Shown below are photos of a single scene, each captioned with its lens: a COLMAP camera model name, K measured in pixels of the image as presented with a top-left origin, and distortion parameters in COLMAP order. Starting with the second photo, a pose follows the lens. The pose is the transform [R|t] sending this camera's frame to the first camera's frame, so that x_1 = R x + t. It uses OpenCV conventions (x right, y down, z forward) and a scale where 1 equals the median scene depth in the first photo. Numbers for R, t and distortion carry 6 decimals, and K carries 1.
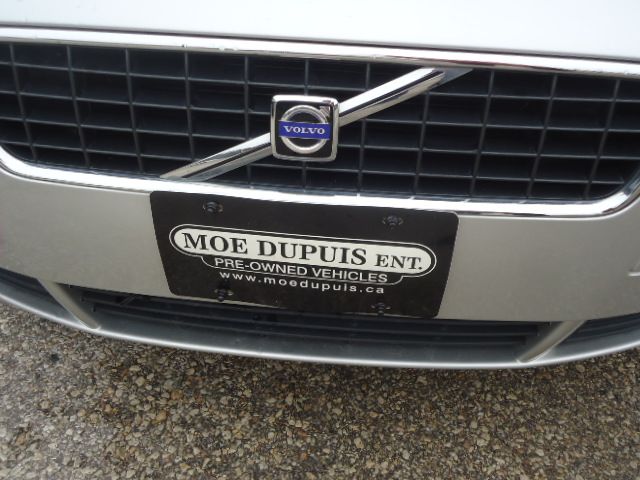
lens RADIAL K [[590.4, 0, 315.6], [0, 590.4, 236.3], [0, 0, 1]] dist [0.019194, 0.000000]
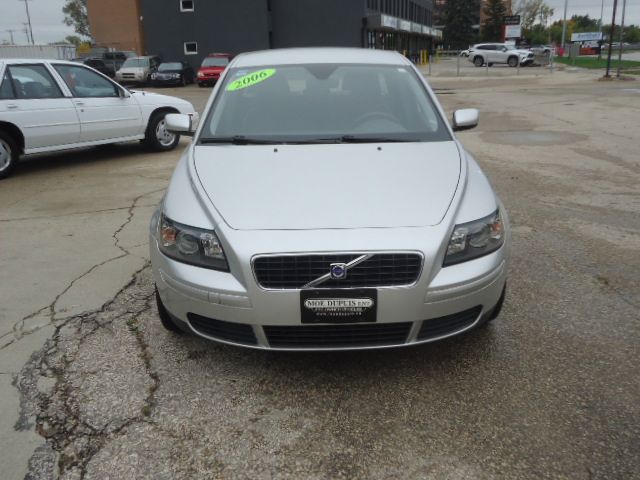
lens RADIAL K [[590.4, 0, 320.6], [0, 590.4, 239.0], [0, 0, 1]] dist [0.019194, 0.000000]
pose [[0.990187, -0.076521, 0.116940, -0.583189], [0.111548, 0.936840, -0.331495, 0.933417], [-0.084188, 0.341286, 0.936182, -2.854381]]
